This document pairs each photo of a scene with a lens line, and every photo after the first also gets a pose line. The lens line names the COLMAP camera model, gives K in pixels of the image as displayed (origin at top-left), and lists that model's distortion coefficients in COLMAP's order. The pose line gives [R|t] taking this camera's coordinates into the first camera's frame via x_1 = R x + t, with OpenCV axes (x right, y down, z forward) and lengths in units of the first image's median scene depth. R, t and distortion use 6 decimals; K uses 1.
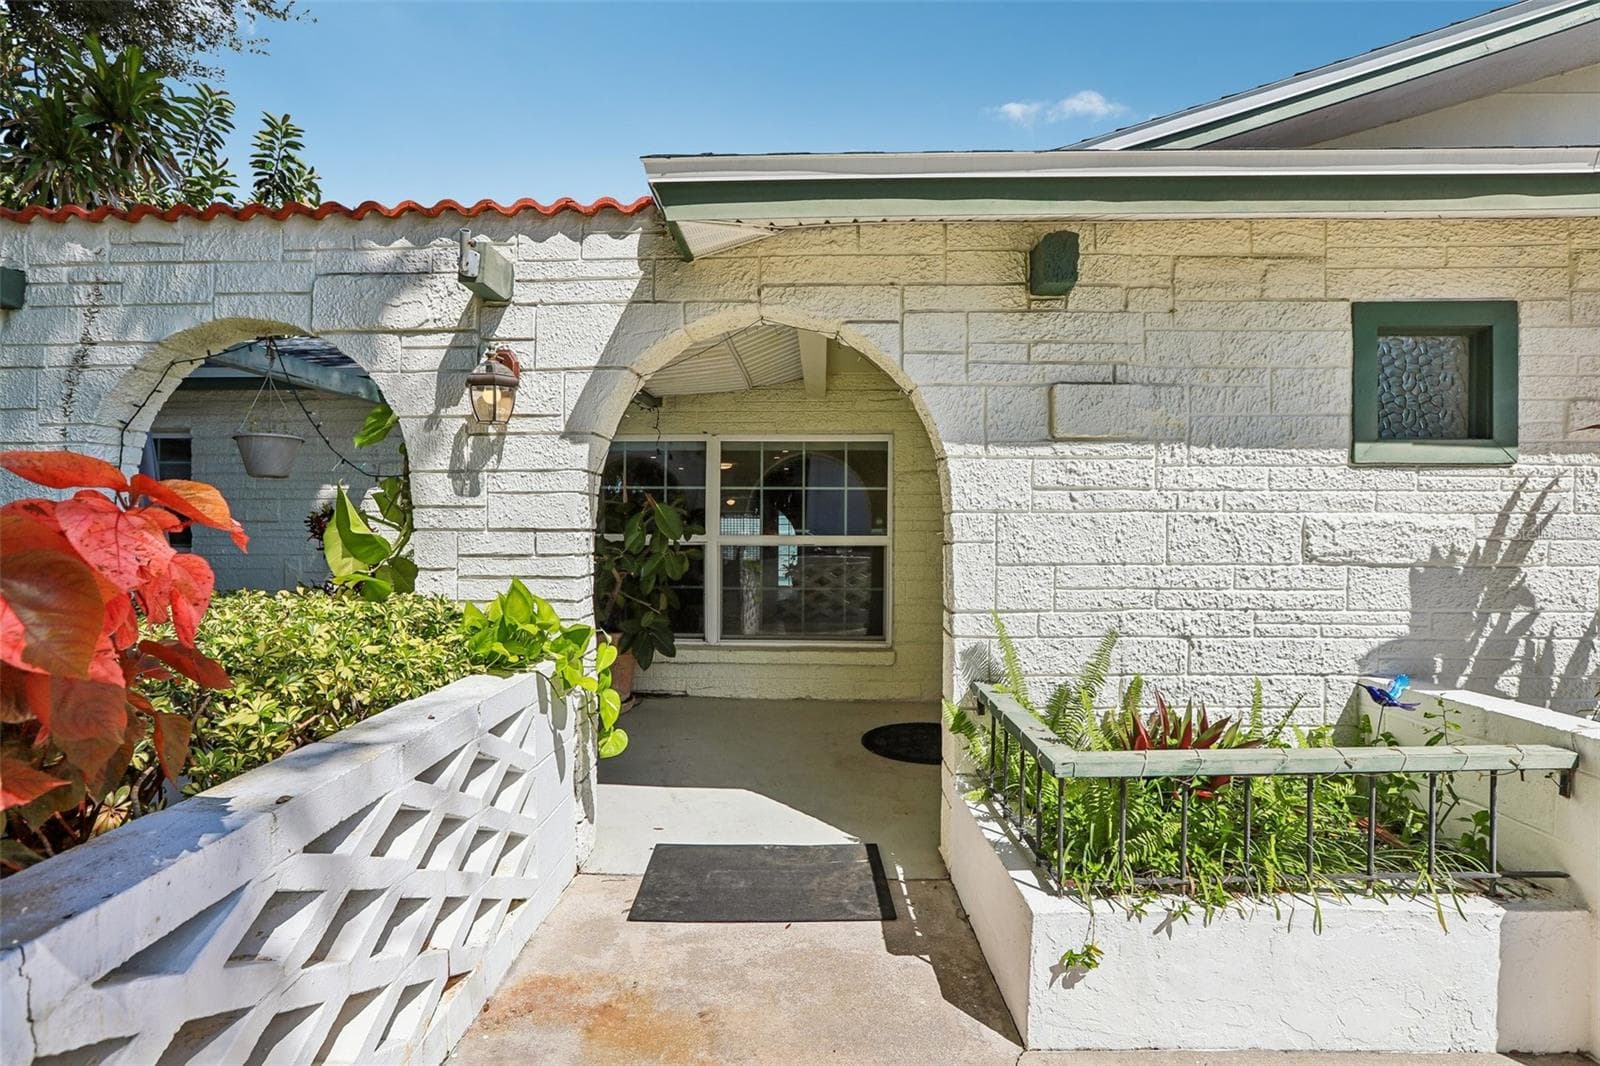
lens RADIAL K [[739.6, 0, 797.0], [0, 739.6, 535.2], [0, 0, 1]] dist [-0.003467, 0.000429]
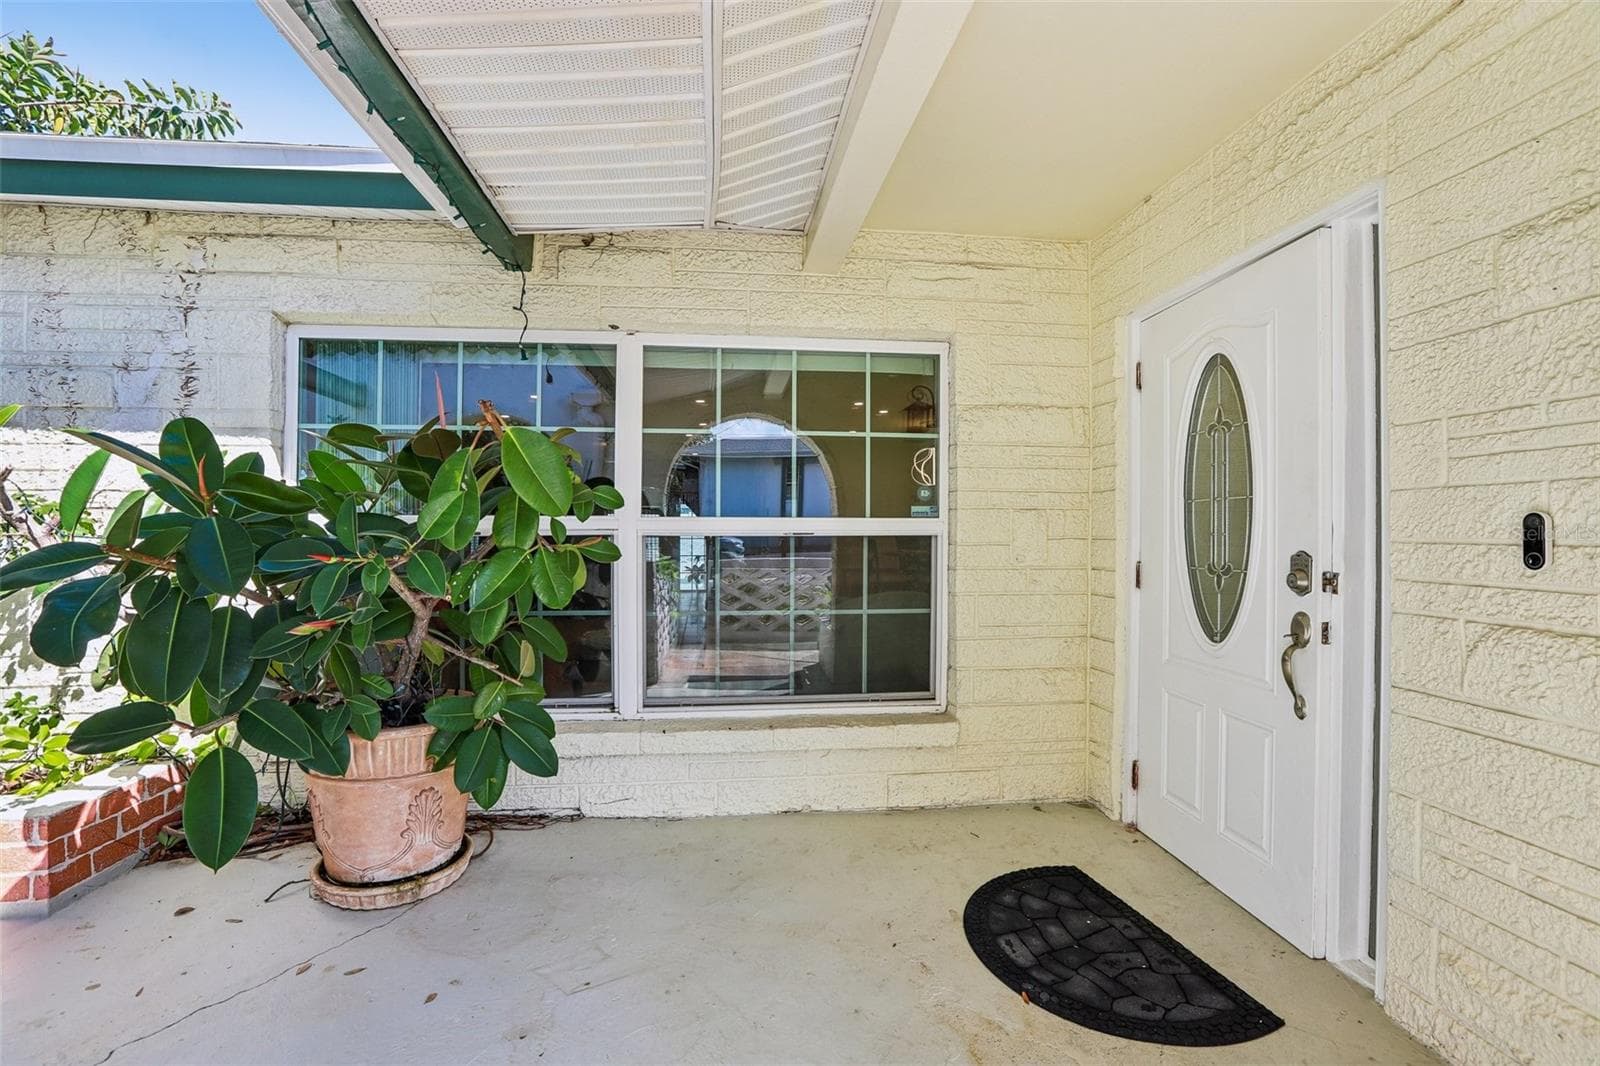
lens RADIAL K [[739.6, 0, 806.4], [0, 739.6, 530.7], [0, 0, 1]] dist [-0.003467, 0.000429]
pose [[0.987896, -0.003258, 0.155083, -0.070262], [0.004283, 0.999971, -0.006276, 0.013590], [-0.155058, 0.006864, 0.987881, 0.448589]]
